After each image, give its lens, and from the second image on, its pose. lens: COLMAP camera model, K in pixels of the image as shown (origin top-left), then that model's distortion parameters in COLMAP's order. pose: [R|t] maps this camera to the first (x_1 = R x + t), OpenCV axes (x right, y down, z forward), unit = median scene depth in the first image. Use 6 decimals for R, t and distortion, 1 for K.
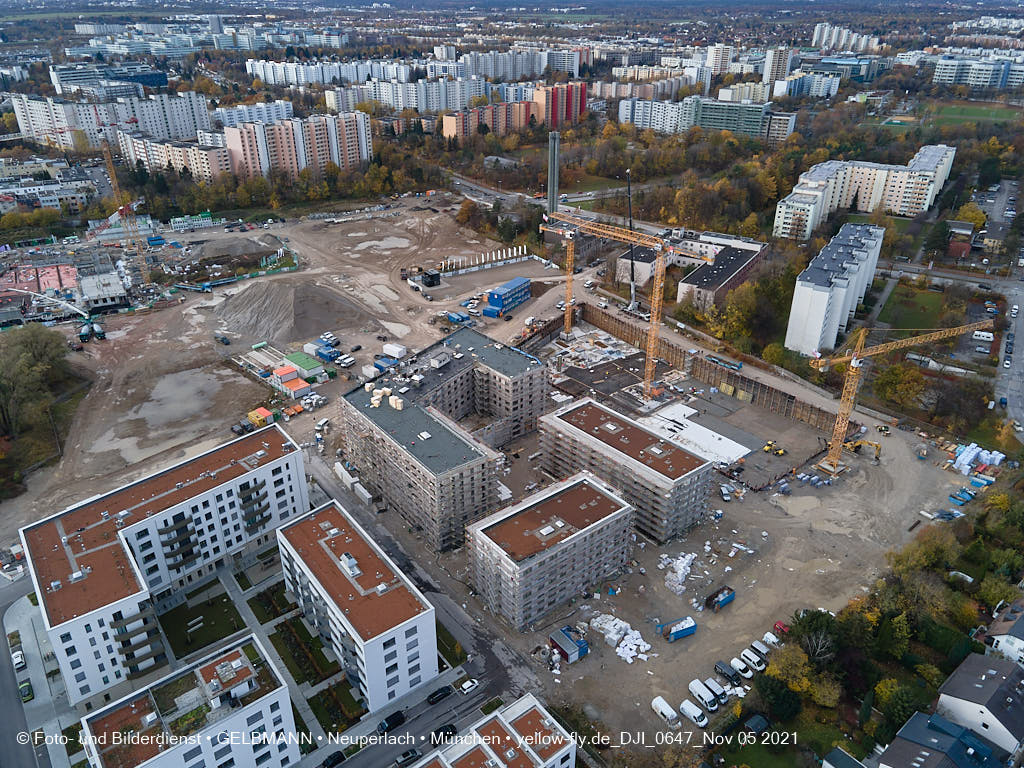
lens RADIAL K [[743.1, 0, 510.5], [0, 743.1, 382.2], [0, 0, 1]] dist [0.021946, 0.034203]
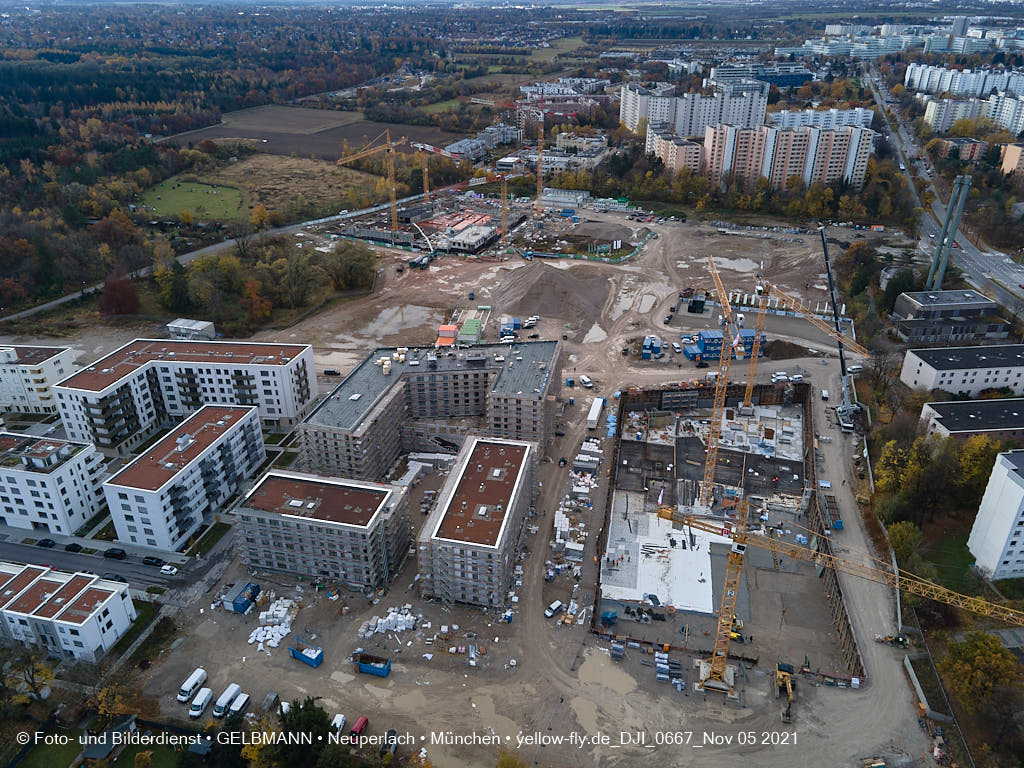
lens RADIAL K [[743.1, 0, 510.5], [0, 743.1, 382.2], [0, 0, 1]] dist [0.021946, 0.034203]
pose [[0.616381, 0.359210, -0.700744, 0.456209], [-0.359333, 0.920145, 0.155606, -0.117041], [0.700682, 0.155888, 0.696236, 0.217040]]
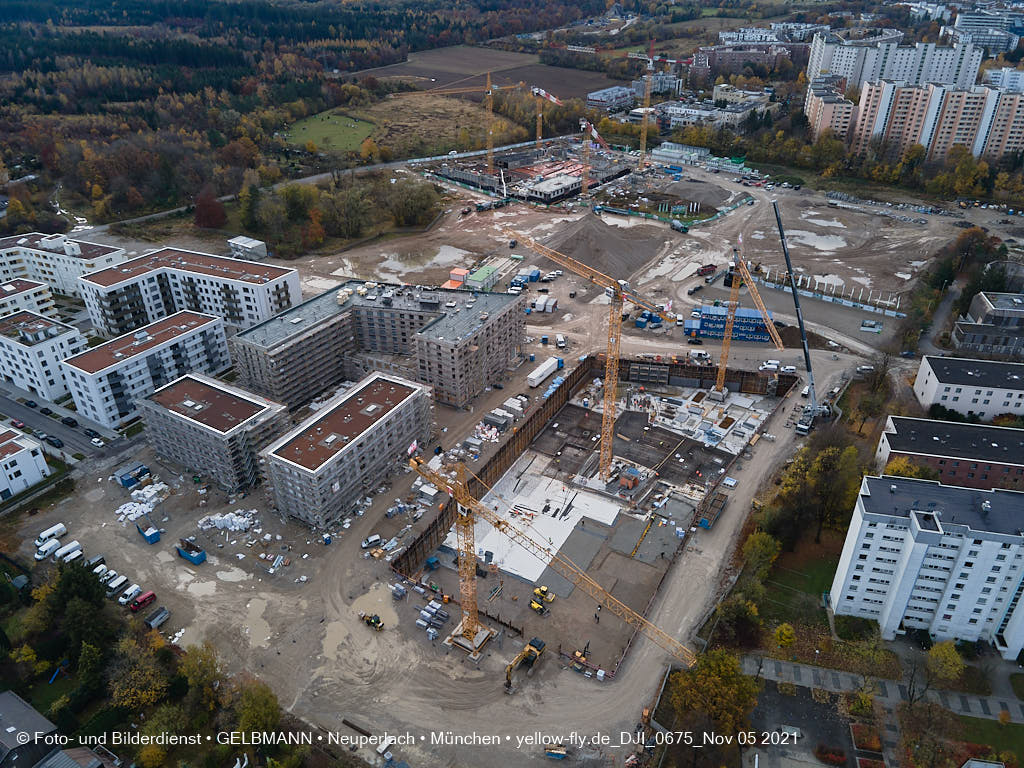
lens RADIAL K [[743.1, 0, 510.5], [0, 743.1, 382.2], [0, 0, 1]] dist [0.021946, 0.034203]
pose [[0.342750, 0.478119, -0.808656, 0.581585], [-0.424619, 0.846695, 0.320635, -0.213855], [0.837986, 0.233473, 0.493223, 0.408786]]
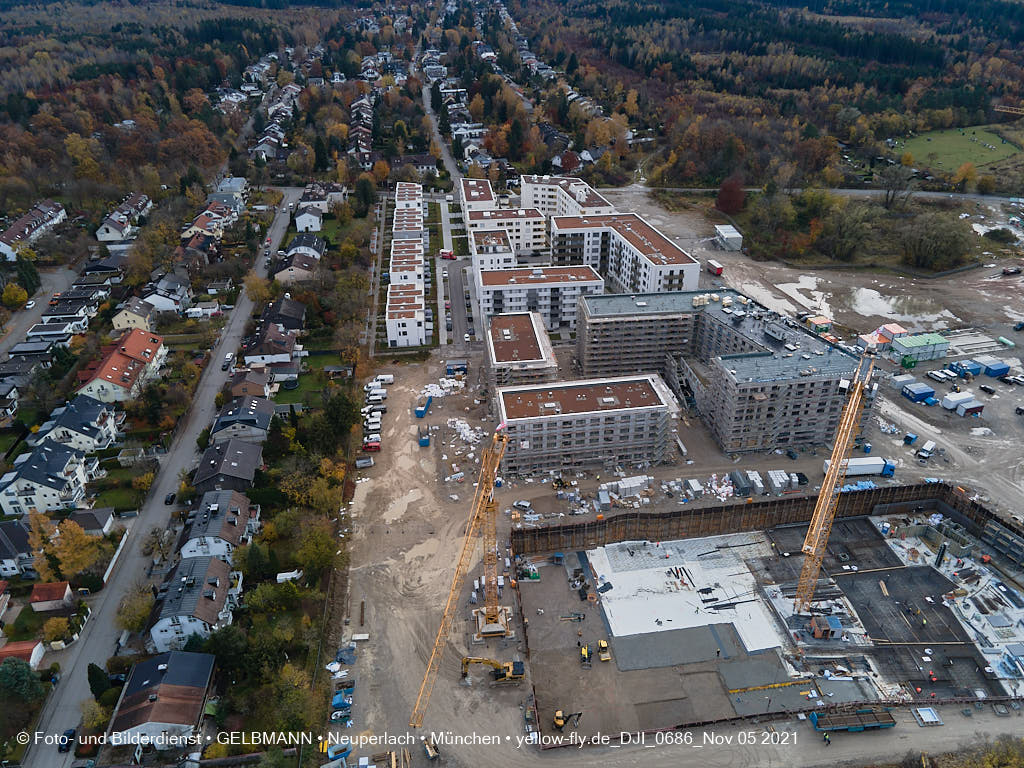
lens RADIAL K [[743.1, 0, 510.5], [0, 743.1, 382.2], [0, 0, 1]] dist [0.021946, 0.034203]
pose [[-0.535495, 0.436685, -0.722877, 0.542189], [-0.377337, 0.642044, 0.667380, -0.334604], [0.755554, 0.630147, -0.179034, 0.647206]]
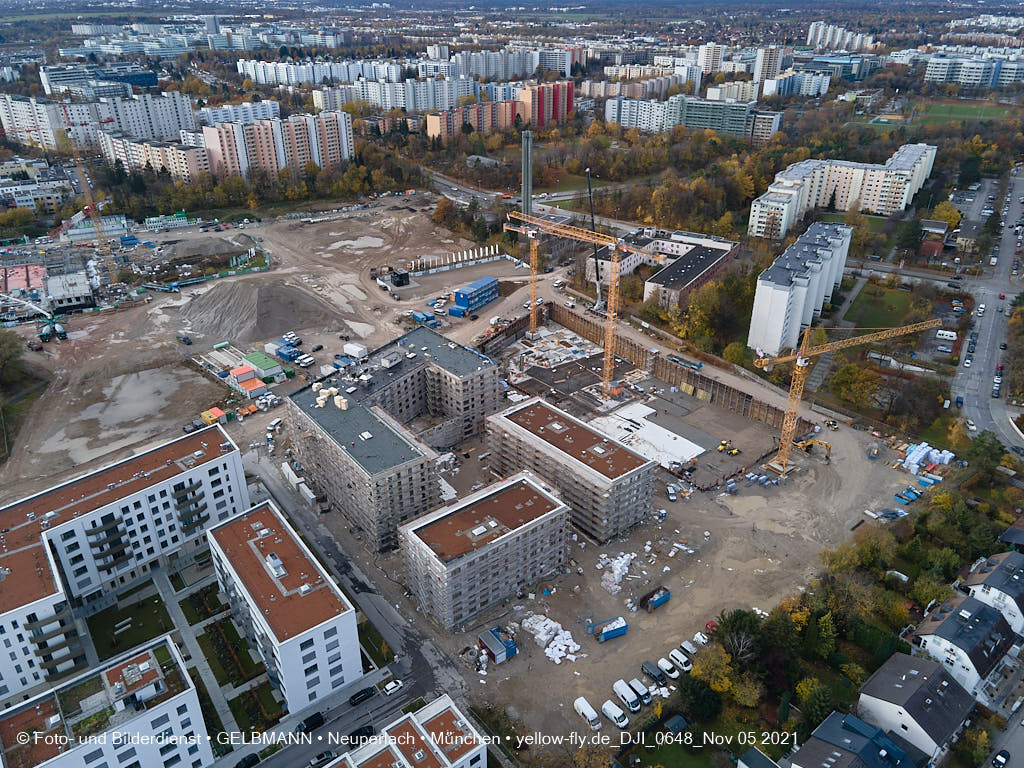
lens RADIAL K [[743.1, 0, 510.5], [0, 743.1, 382.2], [0, 0, 1]] dist [0.021946, 0.034203]
pose [[0.999995, -0.001154, -0.002903, 0.046207], [0.001155, 0.999999, 0.000499, 0.000015], [0.002902, -0.000502, 0.999996, 0.001768]]
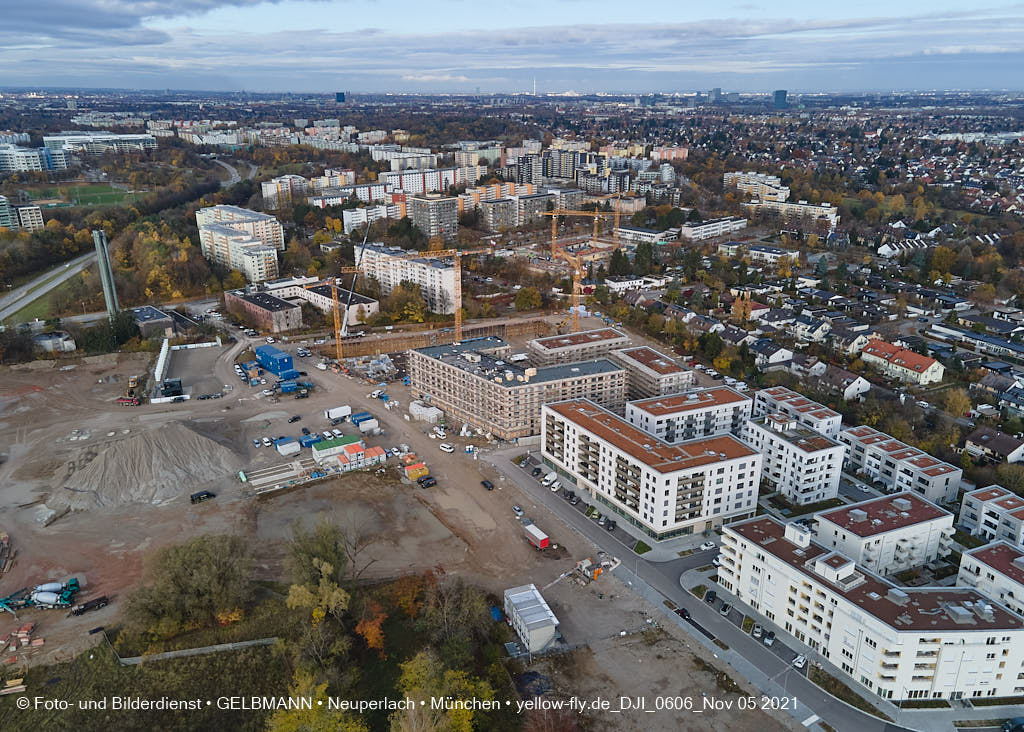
lens RADIAL K [[758.1, 0, 505.8], [0, 758.1, 353.0], [0, 0, 1]] dist [0.031448, 0.011514]
pose [[0.254962, -0.319800, 0.912536, -0.884077], [0.447232, 0.875717, 0.181940, -0.172811], [-0.857308, 0.361728, 0.366300, 0.307638]]
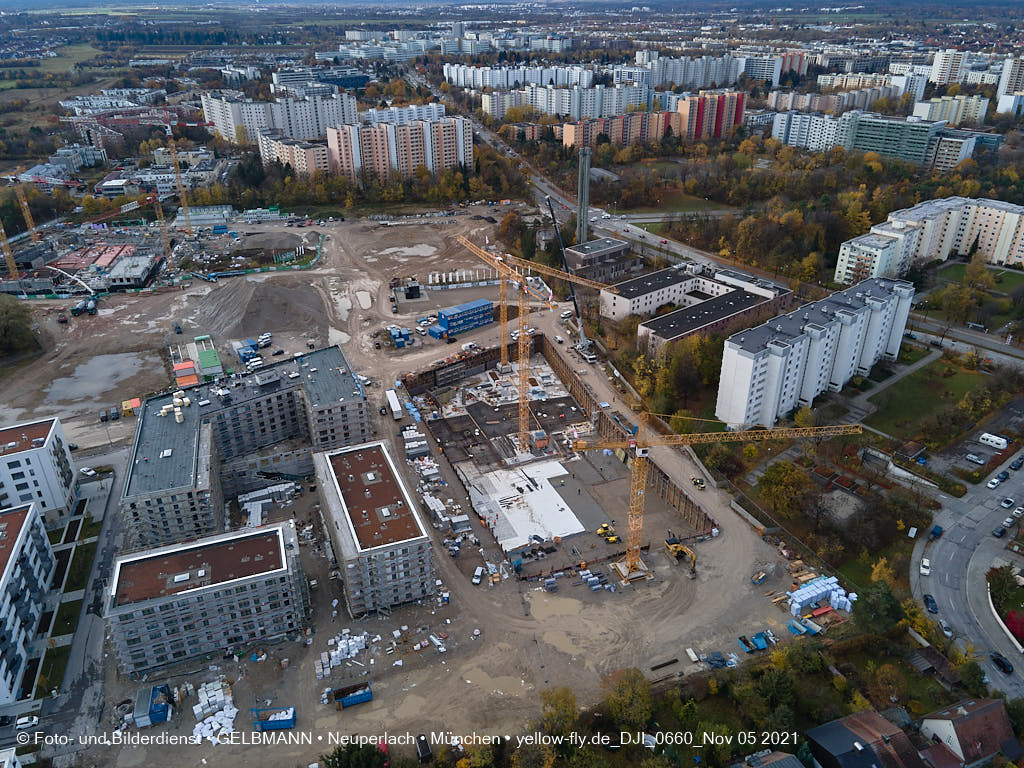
lens RADIAL K [[743.1, 0, 510.5], [0, 743.1, 382.2], [0, 0, 1]] dist [0.021946, 0.034203]
pose [[0.947221, 0.139444, -0.288664, 0.332755], [-0.140429, 0.989938, 0.017401, -0.057682], [0.288186, 0.024054, 0.957272, 0.104759]]
